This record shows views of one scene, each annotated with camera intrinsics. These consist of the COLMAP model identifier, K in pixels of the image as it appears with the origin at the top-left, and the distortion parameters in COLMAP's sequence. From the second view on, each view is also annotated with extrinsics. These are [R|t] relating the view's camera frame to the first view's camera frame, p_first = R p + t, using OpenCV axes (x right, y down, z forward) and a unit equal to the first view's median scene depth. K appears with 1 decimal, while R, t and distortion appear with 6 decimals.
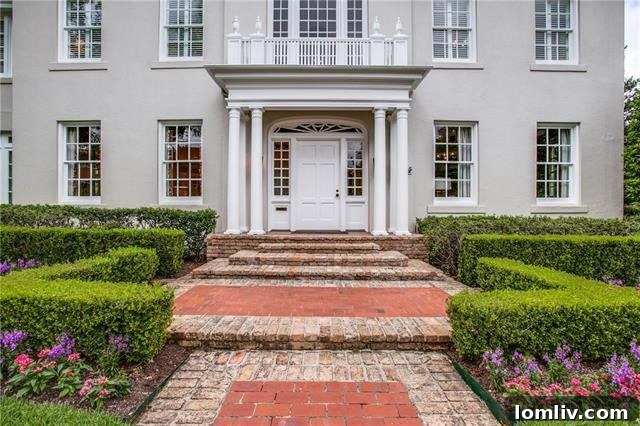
lens RADIAL K [[325.8, 0, 320.0], [0, 325.8, 213.0], [0, 0, 1]] dist [-0.069571, 0.038762]
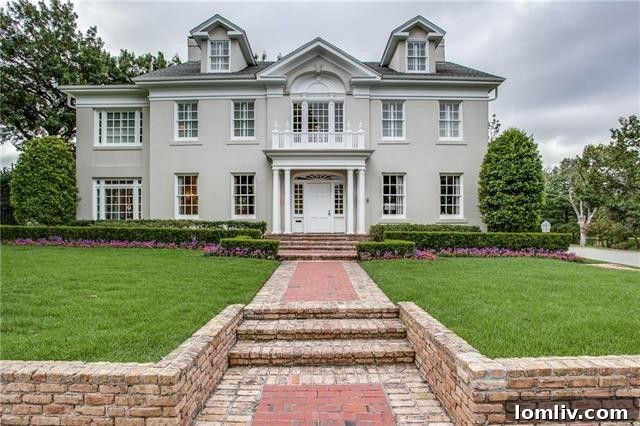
lens RADIAL K [[325.8, 0, 320.0], [0, 325.8, 213.0], [0, 0, 1]] dist [-0.069571, 0.038762]
pose [[0.999990, -0.004266, 0.000957, -0.000607], [0.004308, 0.998781, -0.049174, 0.031316], [-0.000746, 0.049177, 0.998790, -0.831739]]
